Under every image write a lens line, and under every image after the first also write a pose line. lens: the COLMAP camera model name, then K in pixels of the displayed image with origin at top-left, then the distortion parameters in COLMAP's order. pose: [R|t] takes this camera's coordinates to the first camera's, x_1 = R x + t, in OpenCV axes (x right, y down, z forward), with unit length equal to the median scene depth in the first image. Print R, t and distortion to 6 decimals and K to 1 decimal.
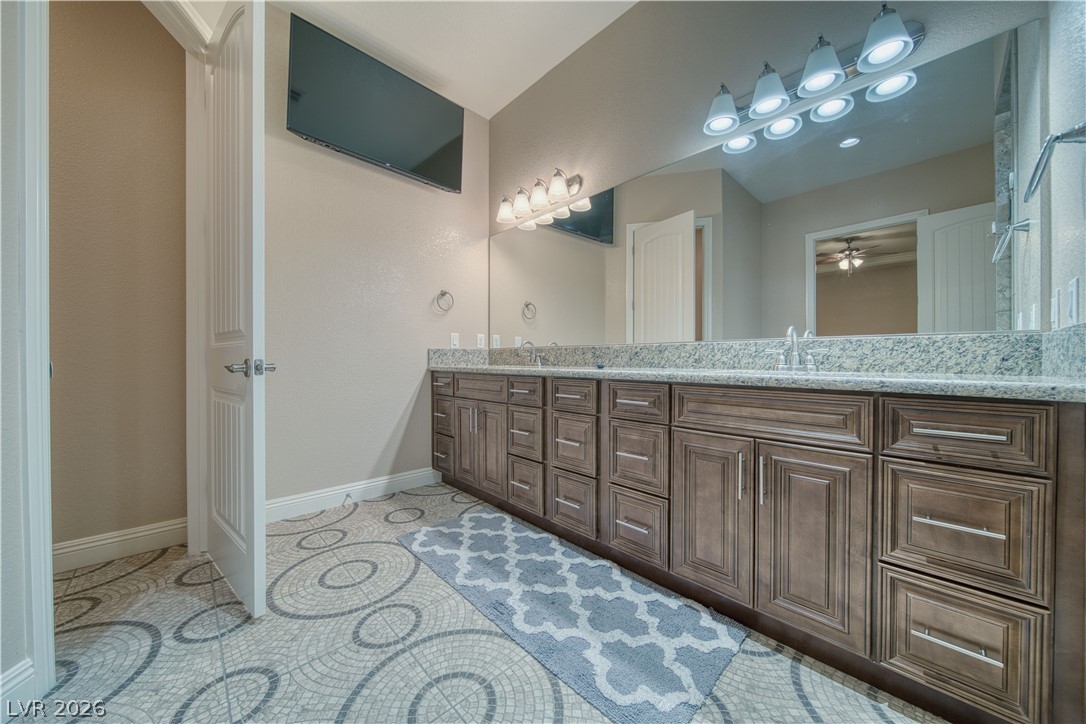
lens RADIAL K [[380.2, 0, 543.0], [0, 380.2, 362.0], [0, 0, 1]] dist [-0.004934, 0.000104]
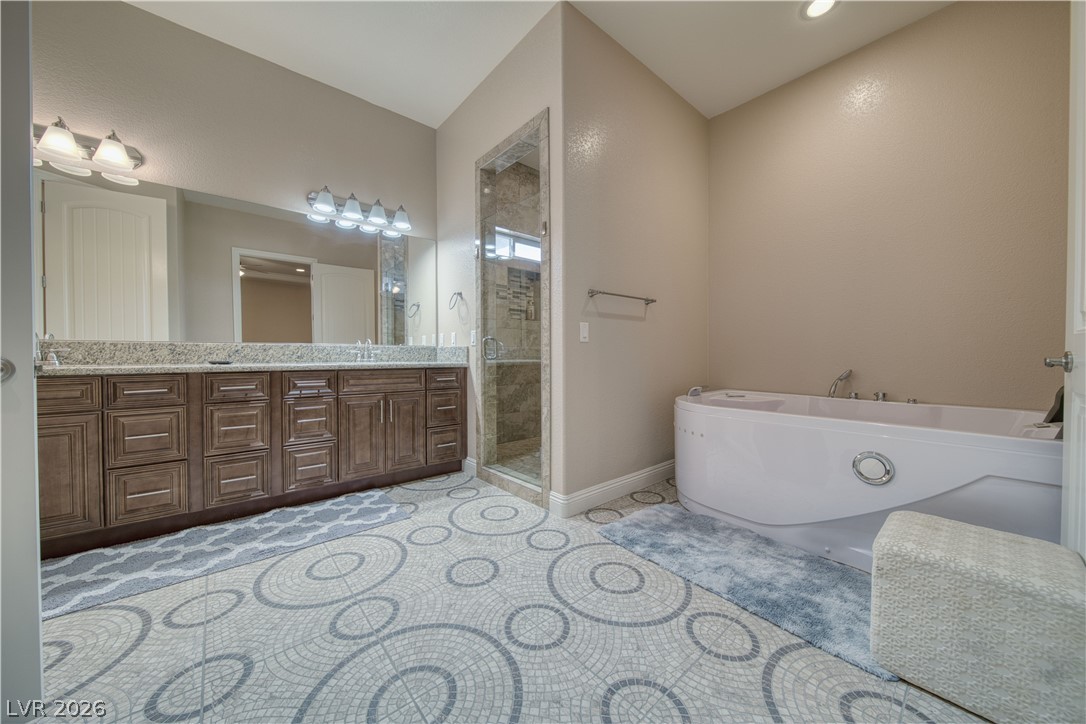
lens RADIAL K [[380.2, 0, 543.0], [0, 380.2, 362.0], [0, 0, 1]] dist [-0.004934, 0.000104]
pose [[0.045543, -0.016194, 0.998831, -1.255193], [0.006985, 0.999849, 0.015892, -0.001924], [-0.998938, 0.006253, 0.045649, 0.008467]]
